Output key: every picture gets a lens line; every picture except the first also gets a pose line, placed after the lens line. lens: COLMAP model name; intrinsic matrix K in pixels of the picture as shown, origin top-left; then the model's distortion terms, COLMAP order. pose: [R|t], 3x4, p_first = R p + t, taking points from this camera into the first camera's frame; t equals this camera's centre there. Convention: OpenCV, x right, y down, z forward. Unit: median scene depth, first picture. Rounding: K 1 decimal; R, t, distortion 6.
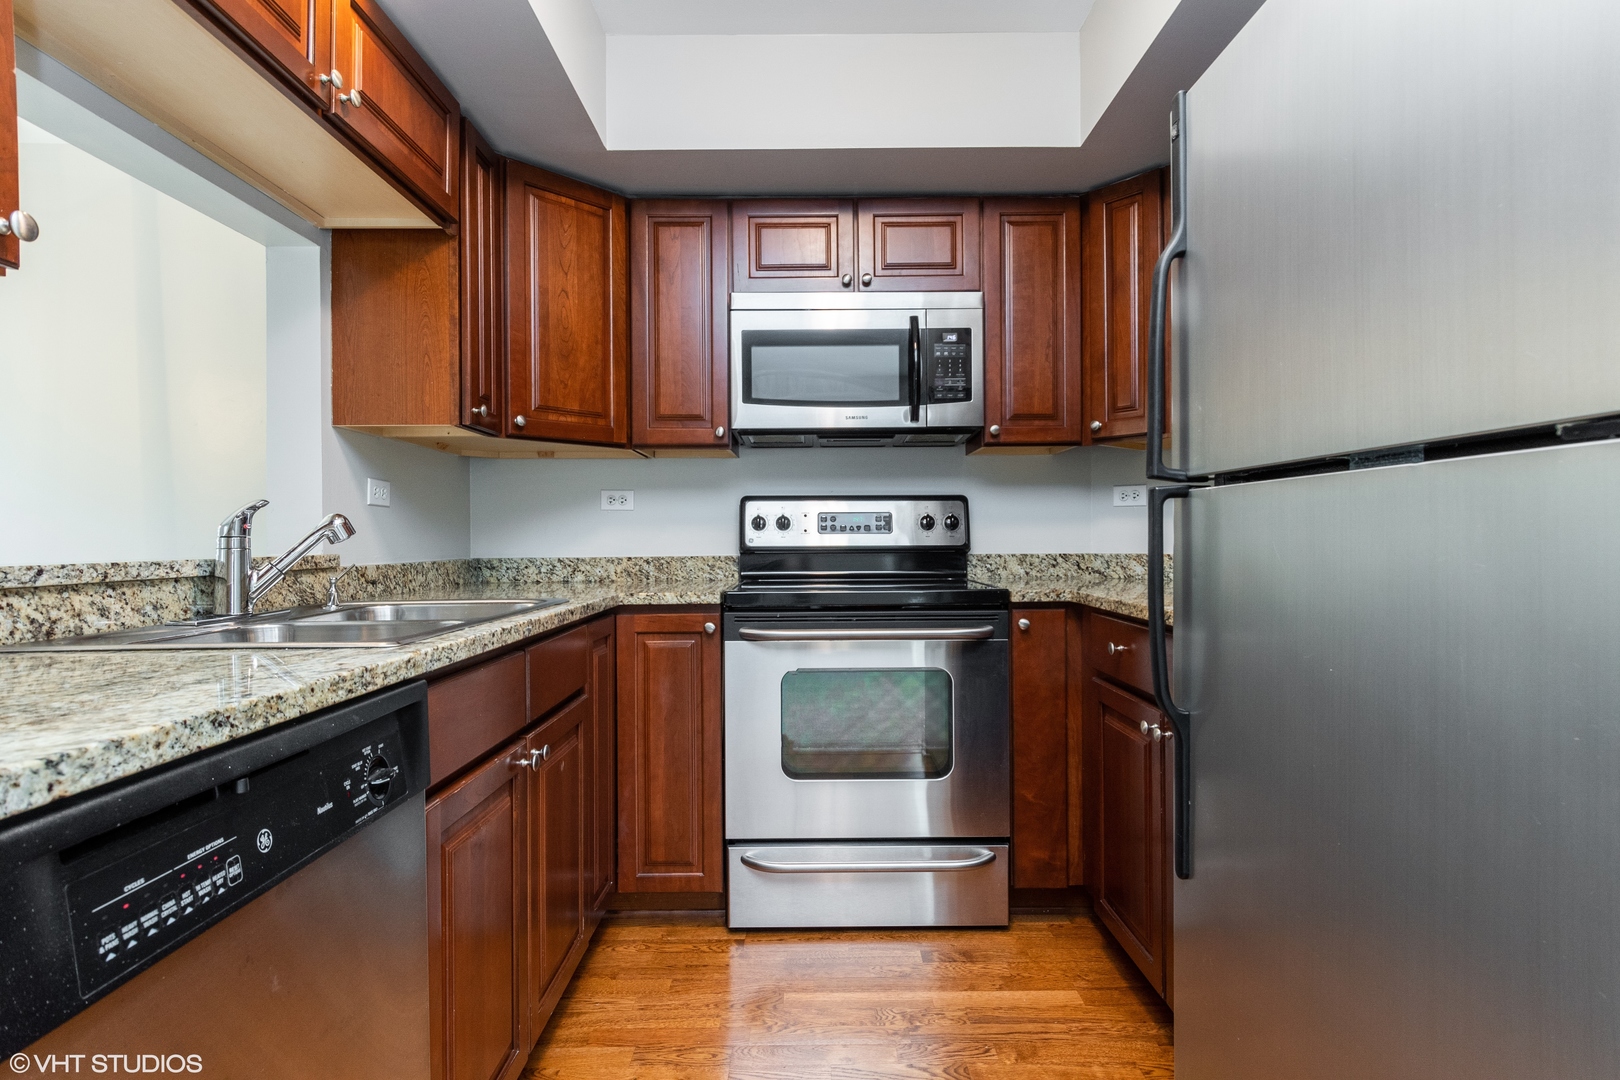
lens RADIAL K [[846.0, 0, 816.2], [0, 846.0, 537.9], [0, 0, 1]] dist [-0.000524, -0.000730]
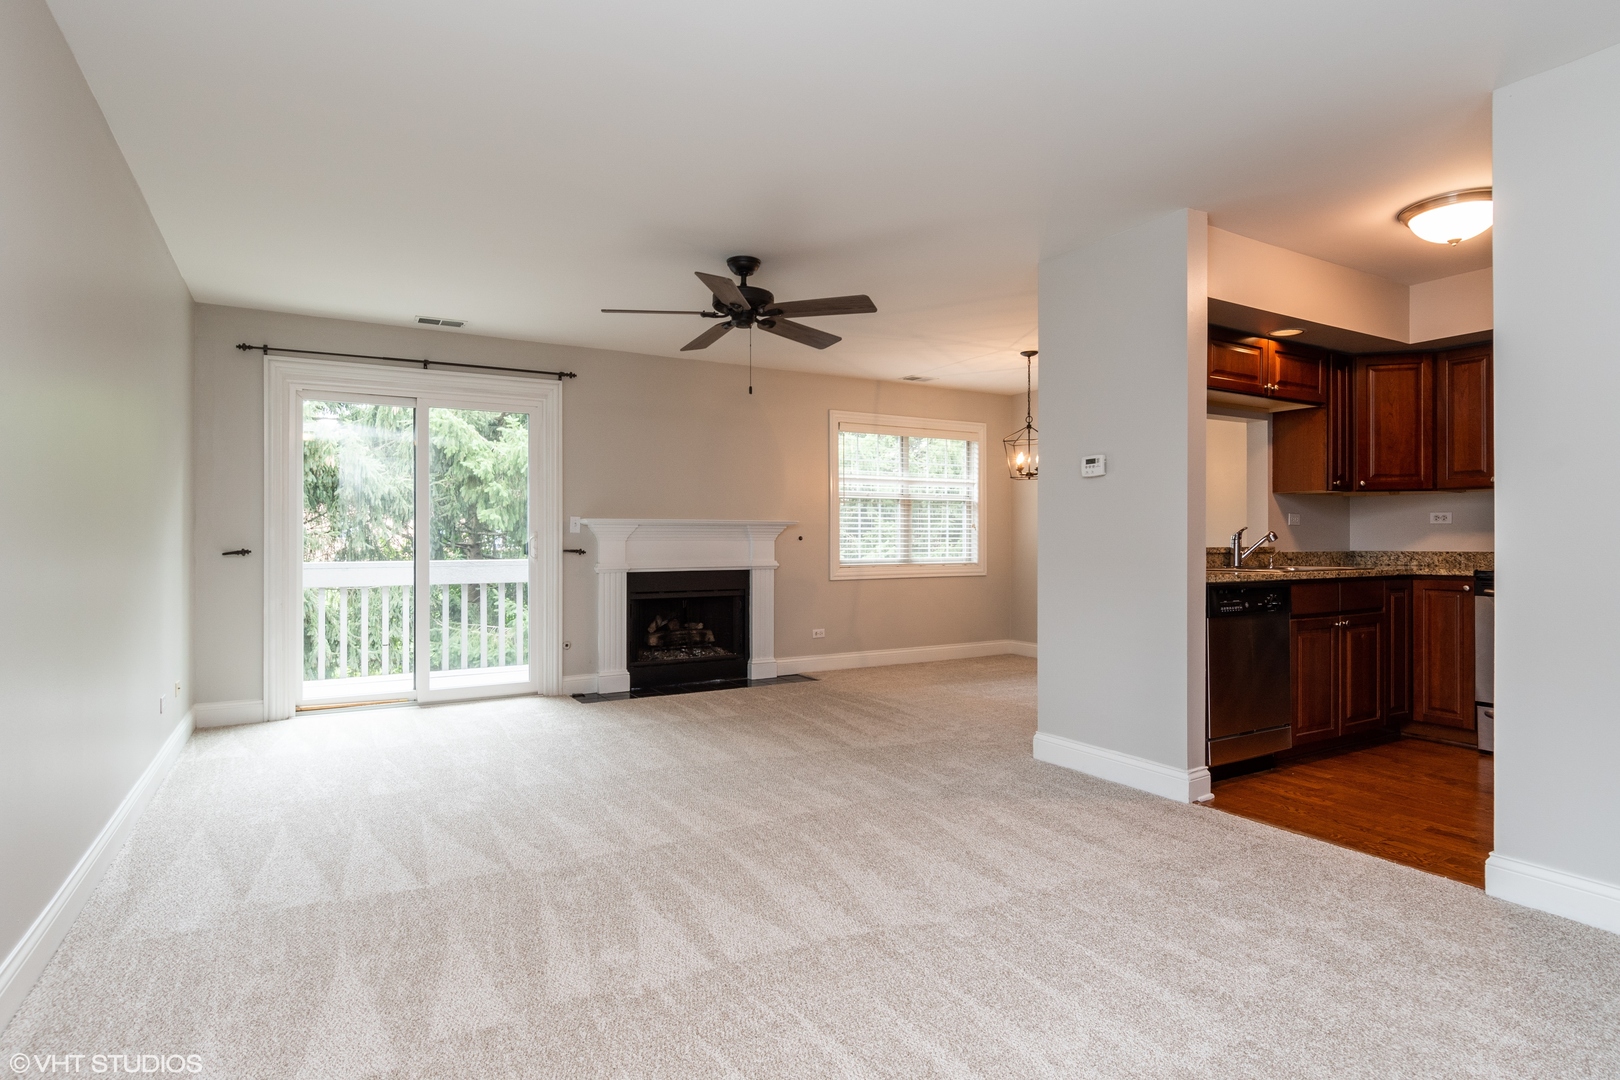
lens RADIAL K [[846.0, 0, 816.2], [0, 846.0, 537.9], [0, 0, 1]] dist [-0.000524, -0.000730]
pose [[0.502979, 0.004932, -0.864285, 0.775599], [-0.003035, 0.999988, 0.003939, -0.009794], [0.864294, 0.000642, 0.502987, -1.207923]]
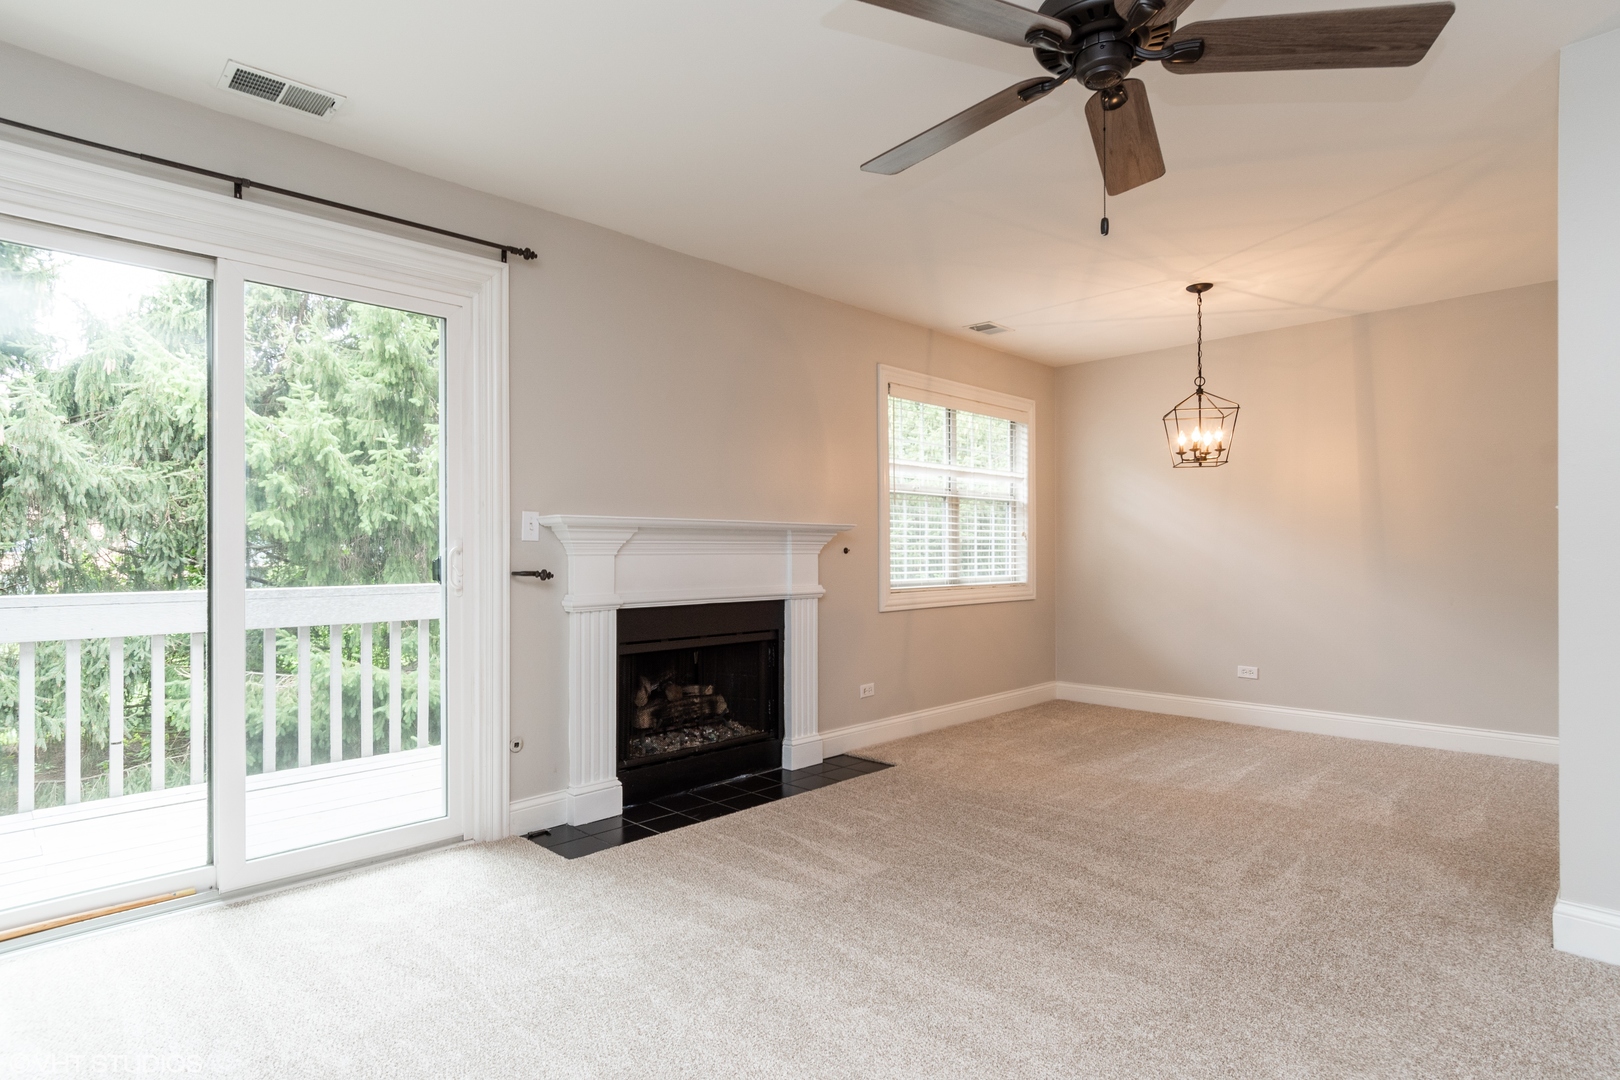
lens RADIAL K [[835.3, 0, 813.8], [0, 835.3, 551.4], [0, 0, 1]] dist [-0.004028, -0.001182]
pose [[0.705609, 0.004070, -0.708589, -0.508391], [-0.002549, 0.999992, 0.003205, -0.000652], [0.708596, -0.000455, 0.705614, -1.203770]]
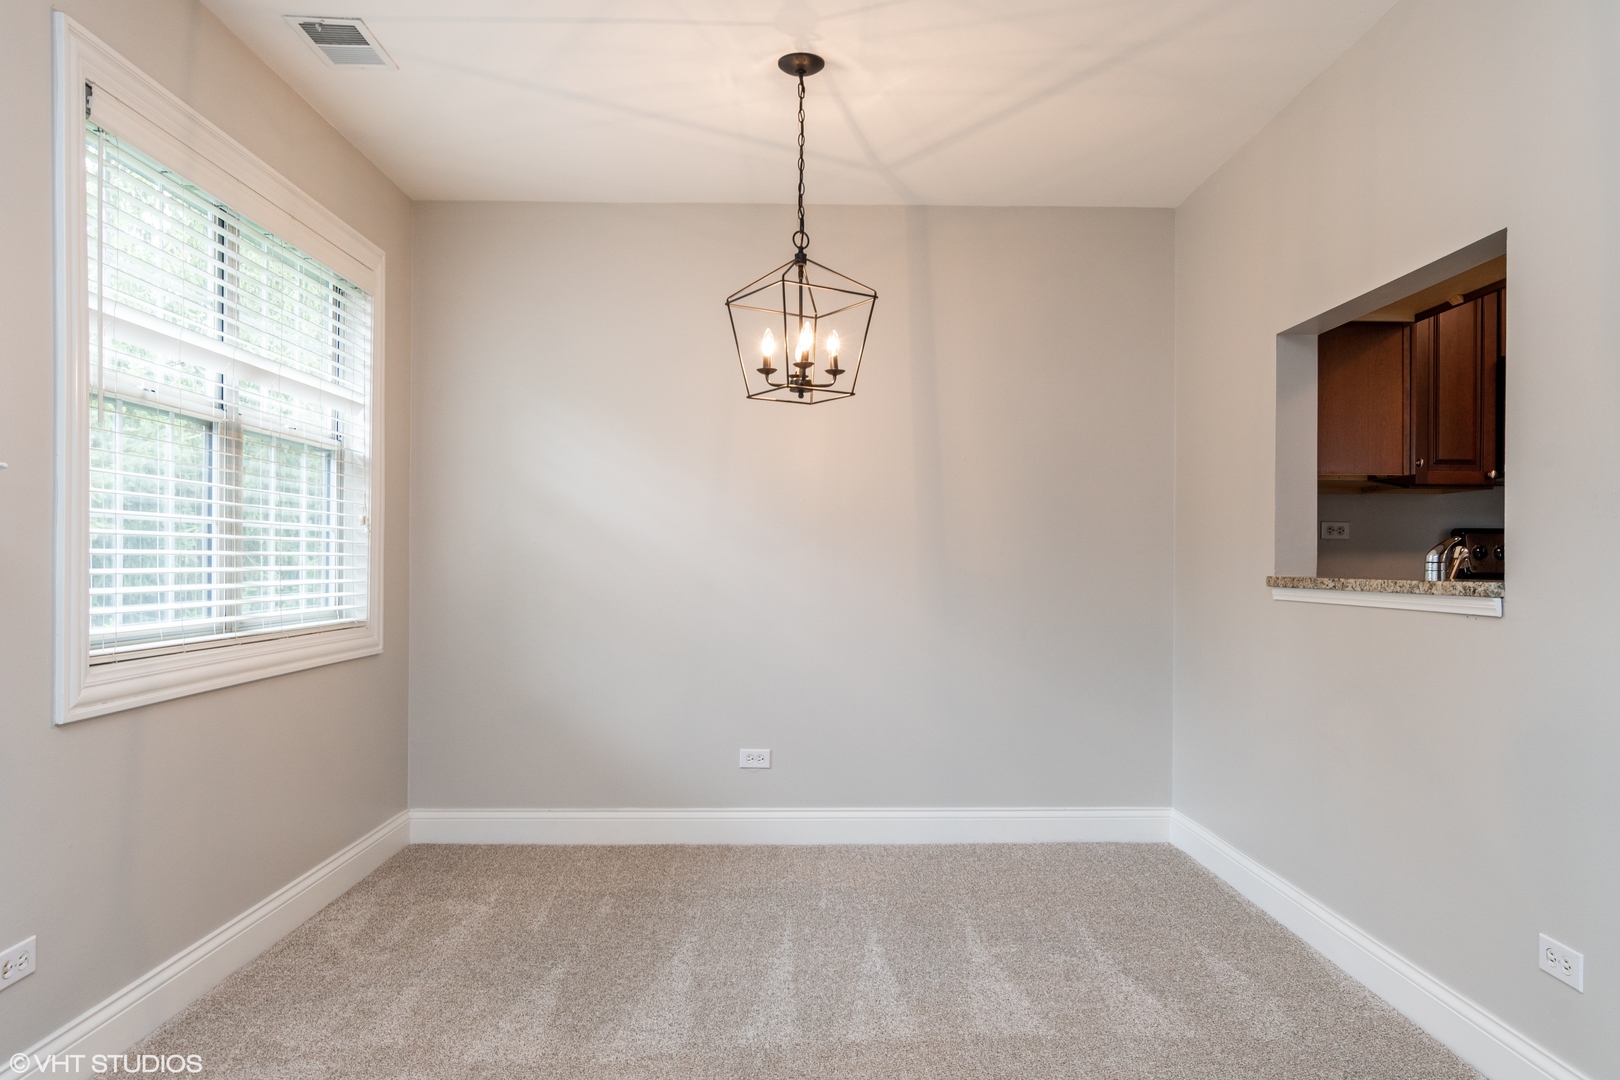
lens RADIAL K [[1106.0, 0, 815.1], [0, 1106.0, 557.4], [0, 0, 1]] dist [0.001561, 0.004601]
pose [[0.999844, 0.011960, 0.012974, -1.228524], [-0.011892, 0.999915, -0.005282, 0.008780], [-0.013036, 0.005127, 0.999902, -0.584195]]
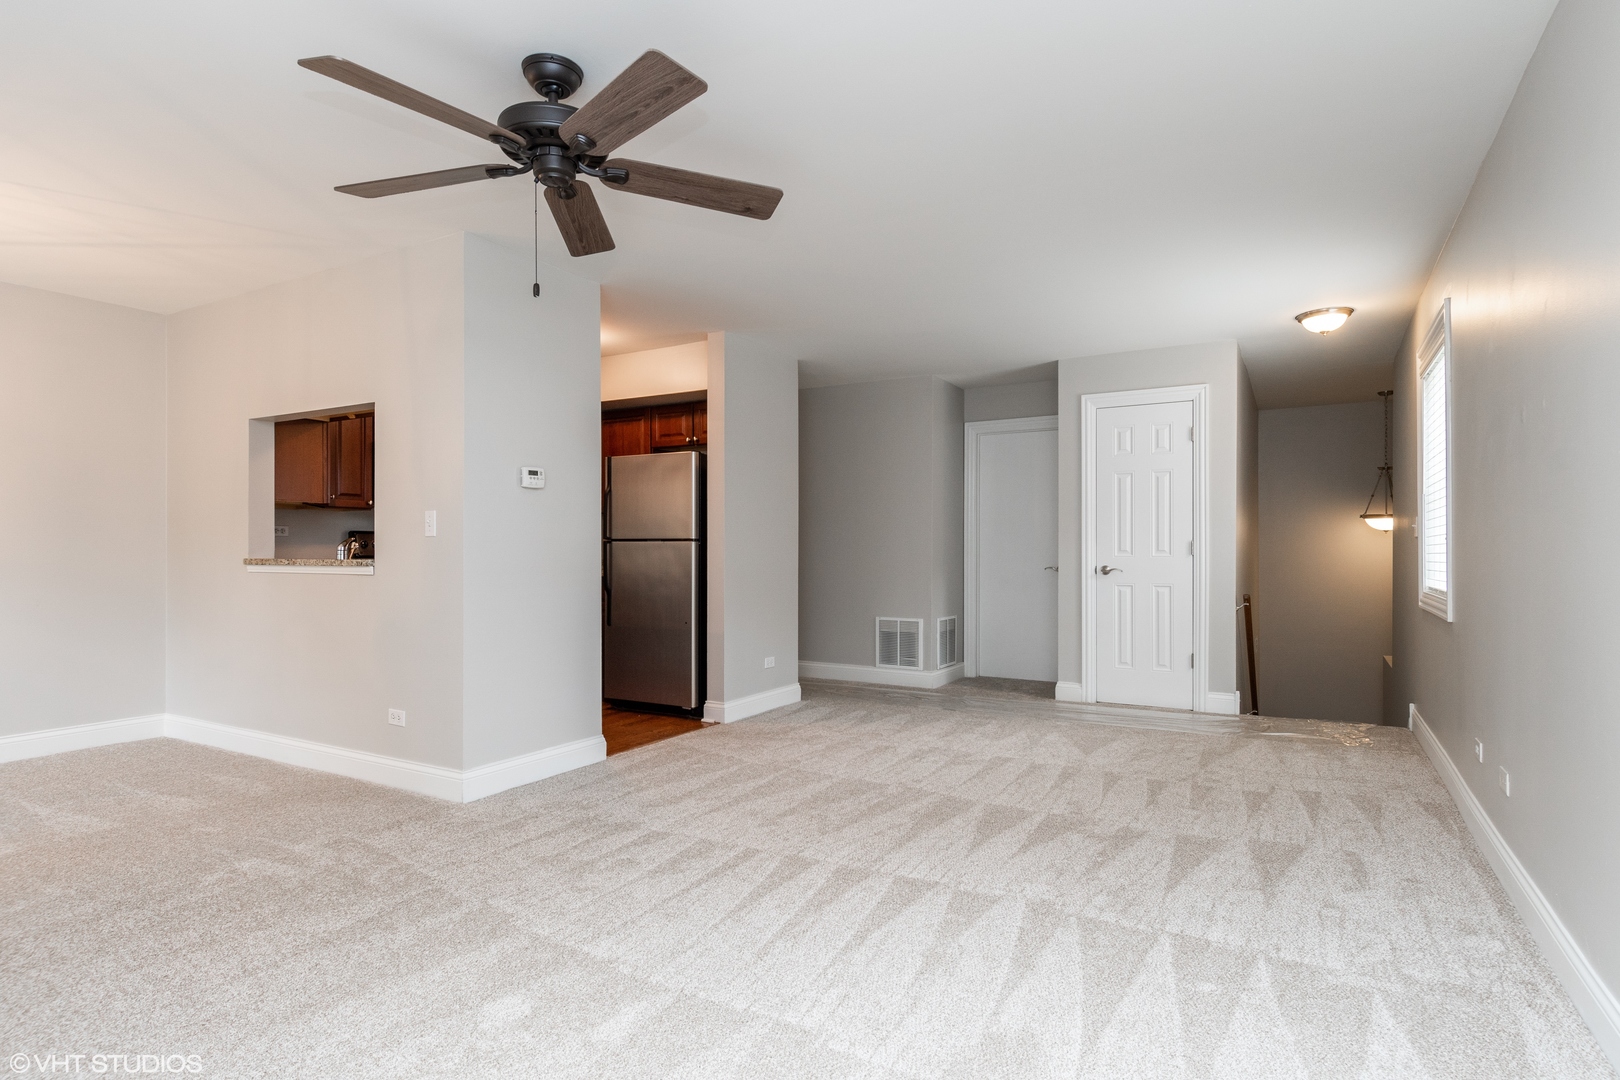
lens RADIAL K [[851.5, 0, 812.5], [0, 851.5, 548.3], [0, 0, 1]] dist [0.002773, 0.000533]
pose [[0.506634, 0.008727, 0.862117, -1.644024], [-0.001792, 0.999957, -0.009069, 0.010555], [-0.862159, 0.003050, 0.506628, -1.251652]]
